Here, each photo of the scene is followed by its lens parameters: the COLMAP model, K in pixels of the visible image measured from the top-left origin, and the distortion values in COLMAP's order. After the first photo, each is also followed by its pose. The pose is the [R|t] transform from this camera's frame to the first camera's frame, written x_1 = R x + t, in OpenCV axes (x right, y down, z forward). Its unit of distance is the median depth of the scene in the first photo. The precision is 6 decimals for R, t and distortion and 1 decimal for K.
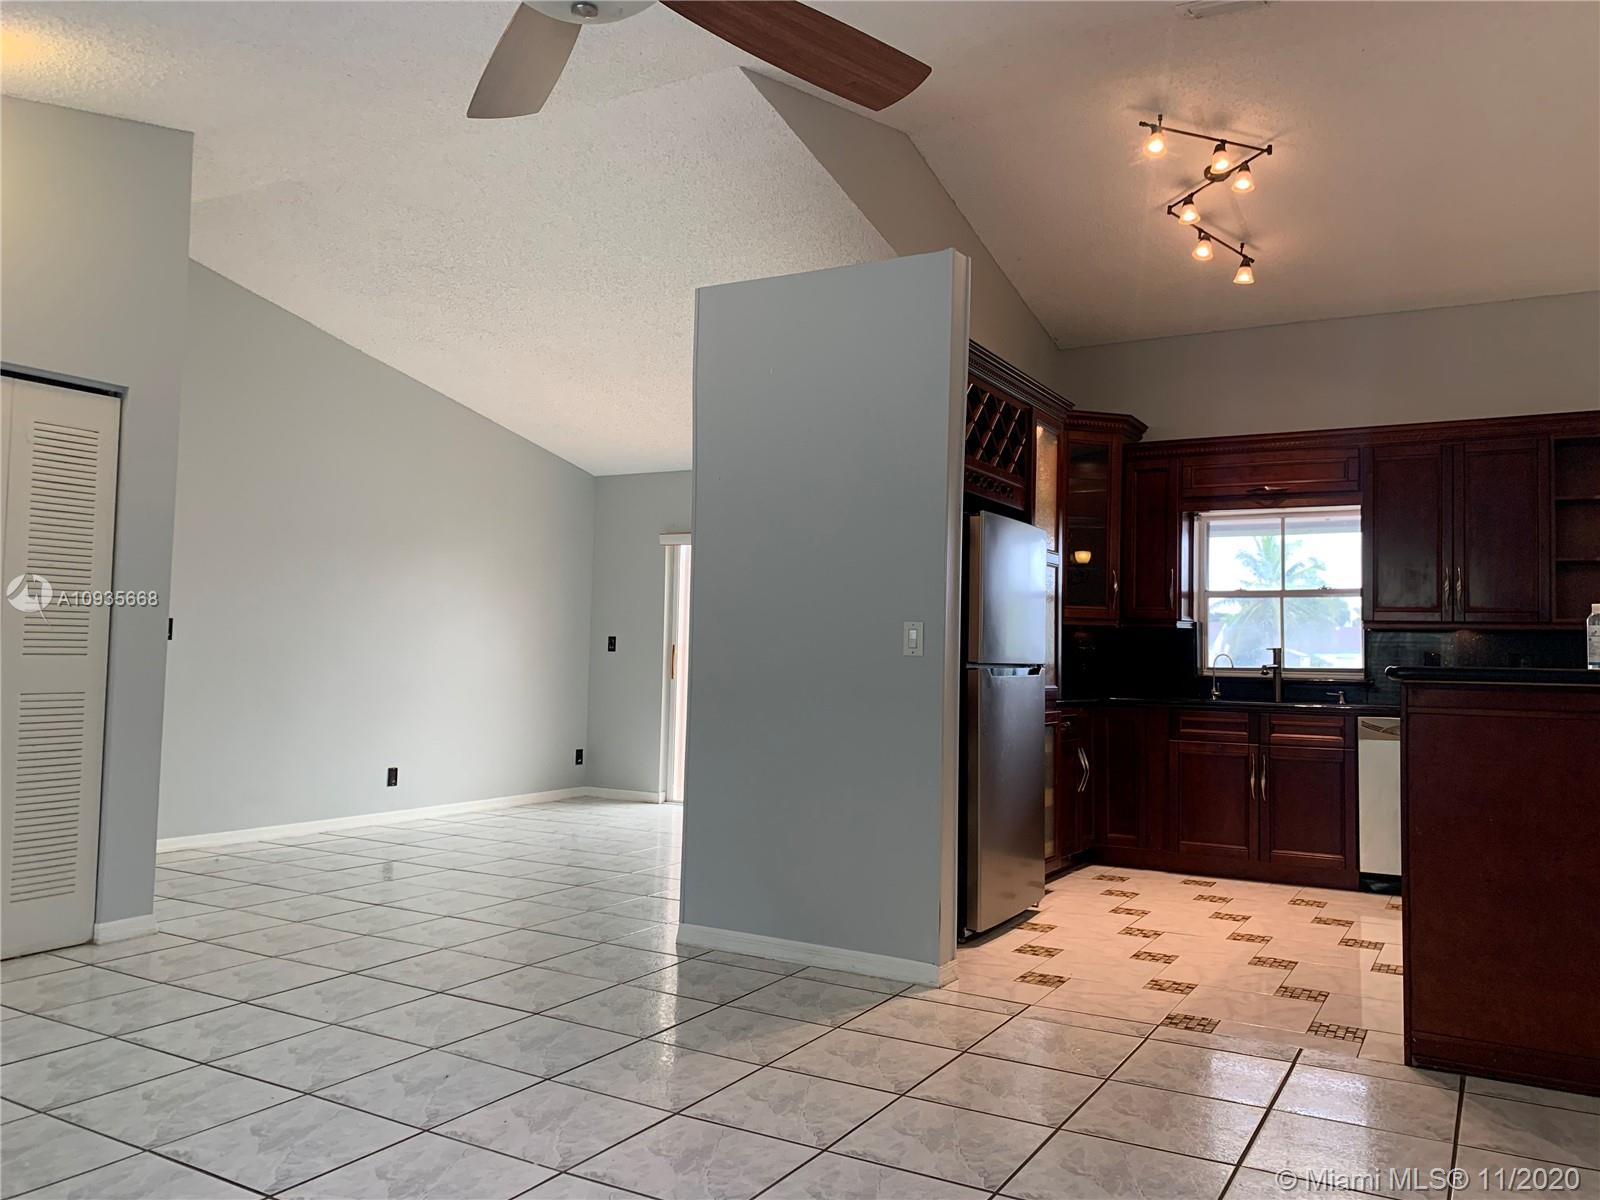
lens RADIAL K [[1221.6, 0, 801.2], [0, 1221.6, 588.3], [0, 0, 1]] dist [0.027344, -0.029967]
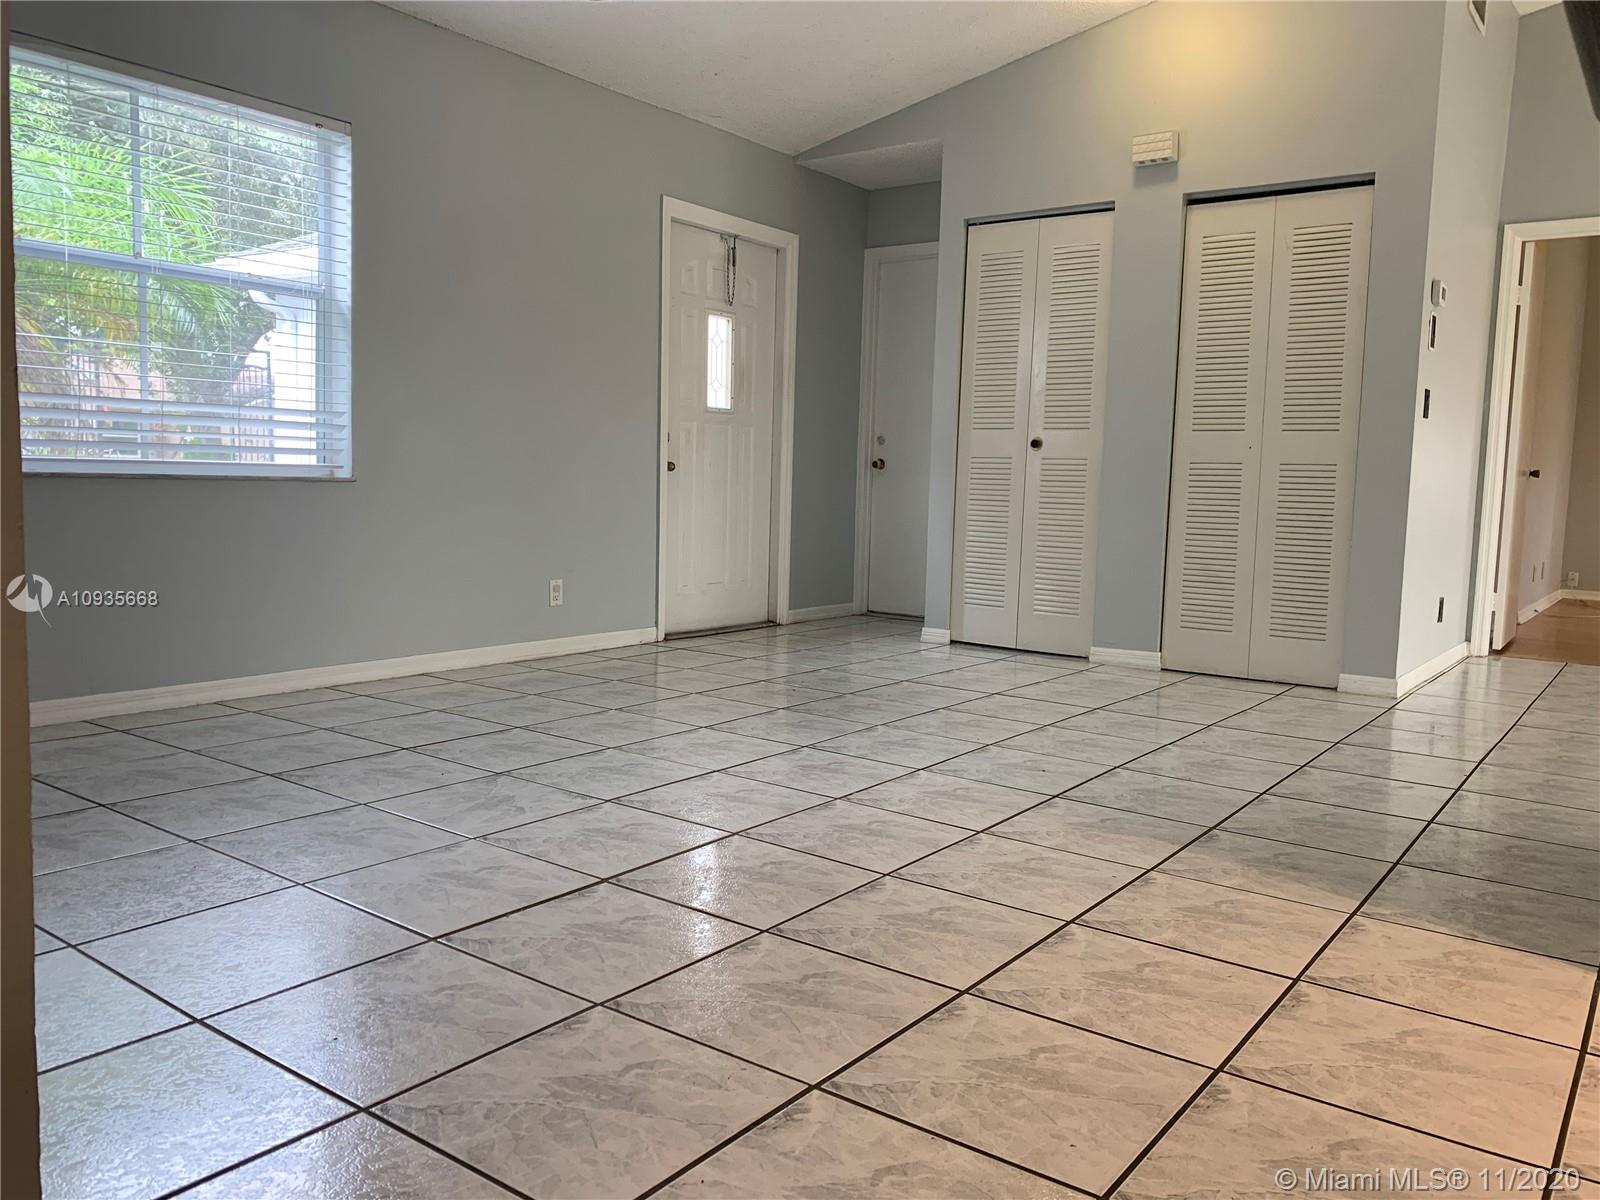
lens RADIAL K [[1221.6, 0, 808.5], [0, 1221.6, 583.8], [0, 0, 1]] dist [0.027344, -0.029967]
pose [[-0.110625, 0.064958, -0.991737, 0.598952], [0.026417, 0.997701, 0.062402, 0.114636], [0.993511, -0.019295, -0.112086, 0.674806]]
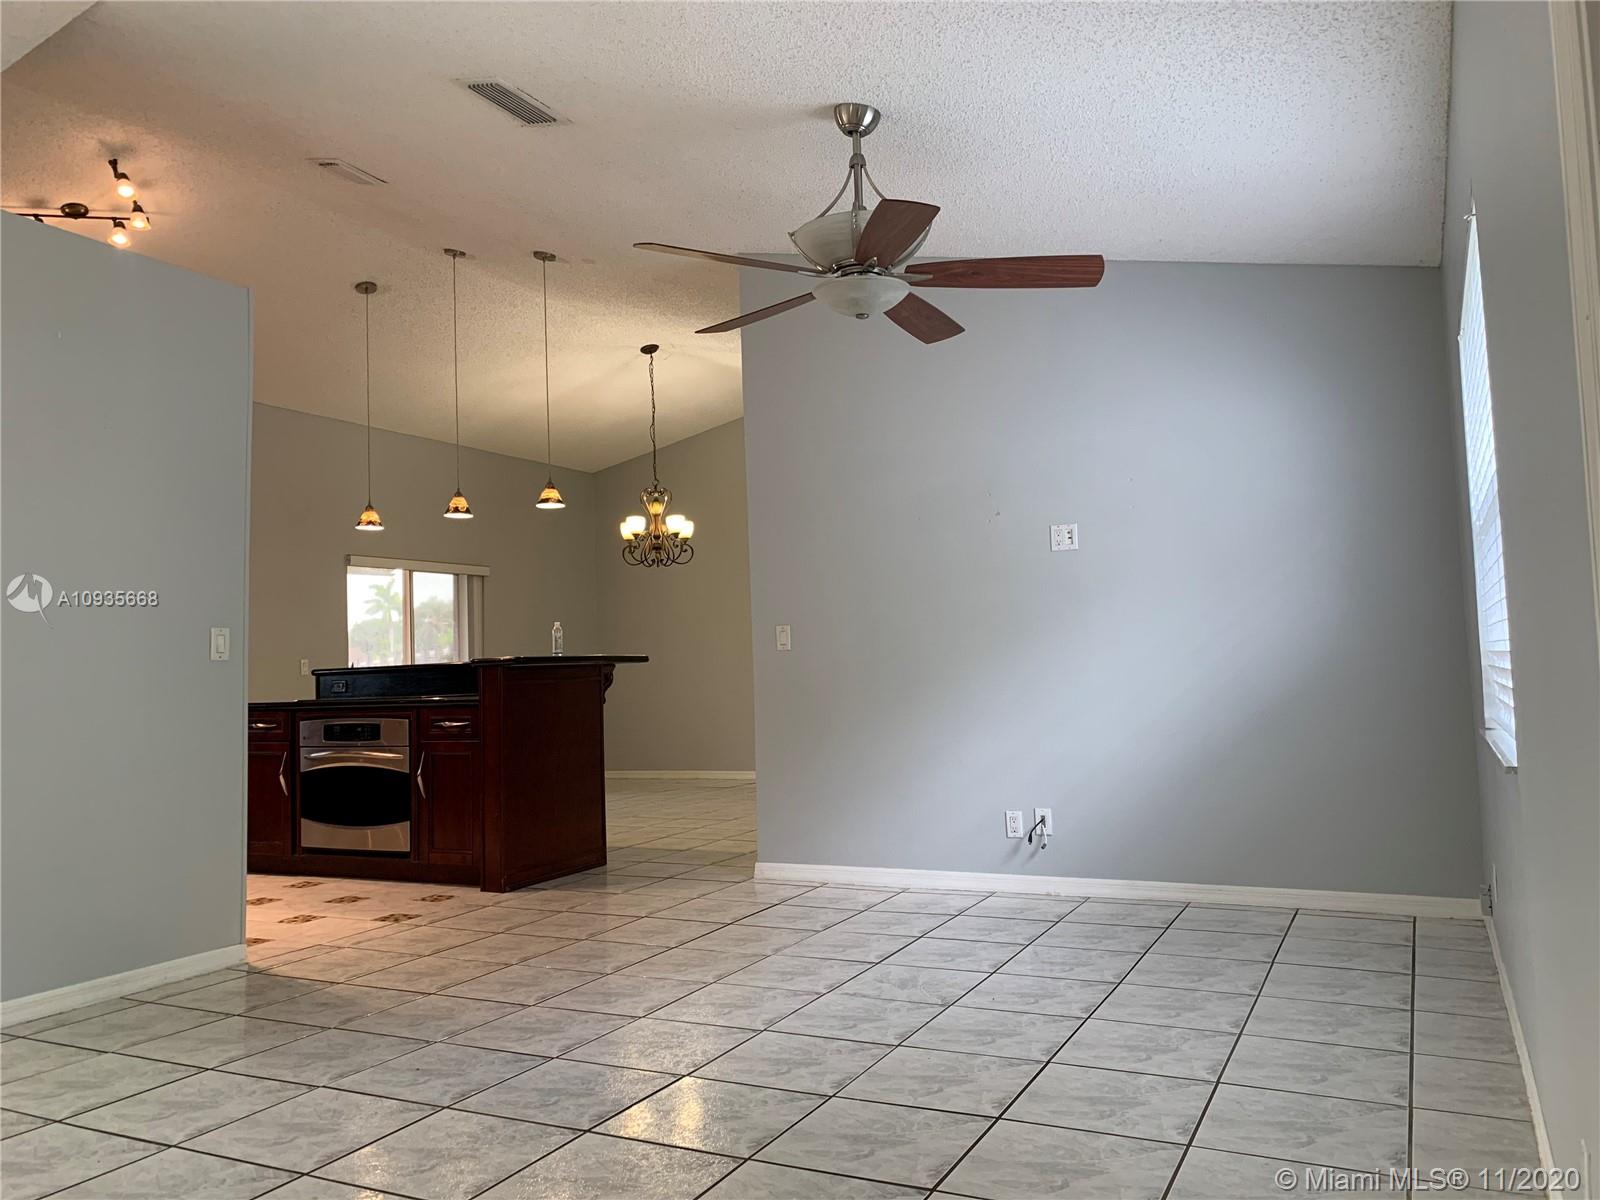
lens RADIAL K [[1221.6, 0, 801.2], [0, 1221.6, 593.2], [0, 0, 1]] dist [0.027344, -0.029967]
pose [[-0.061420, 0.042370, 0.997212, -0.984580], [-0.027984, 0.998633, -0.044154, 0.029513], [-0.997720, -0.030618, -0.060150, 0.556829]]
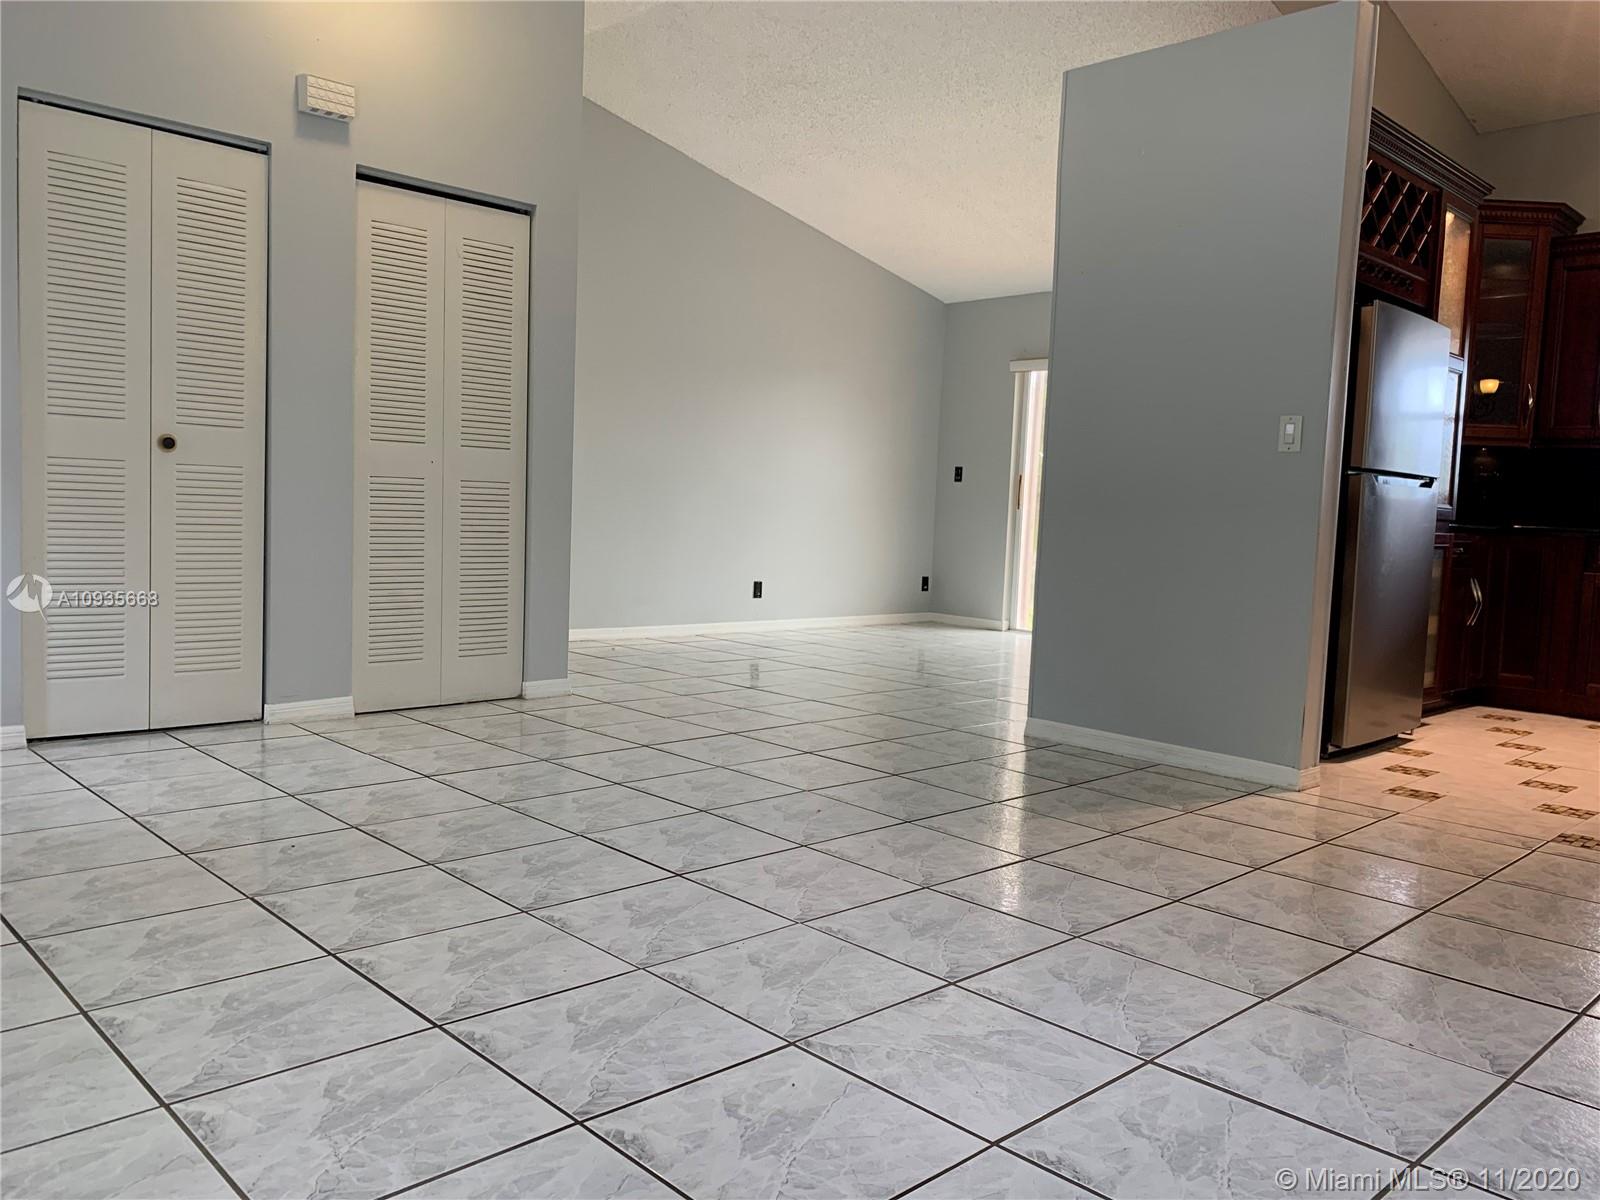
lens RADIAL K [[1221.6, 0, 799.5], [0, 1221.6, 597.4], [0, 0, 1]] dist [0.027344, -0.029967]
pose [[0.961700, 0.038313, -0.271414, -0.009952], [-0.004732, 0.992357, 0.123313, 0.051045], [0.274064, -0.117306, 0.954530, -0.026074]]
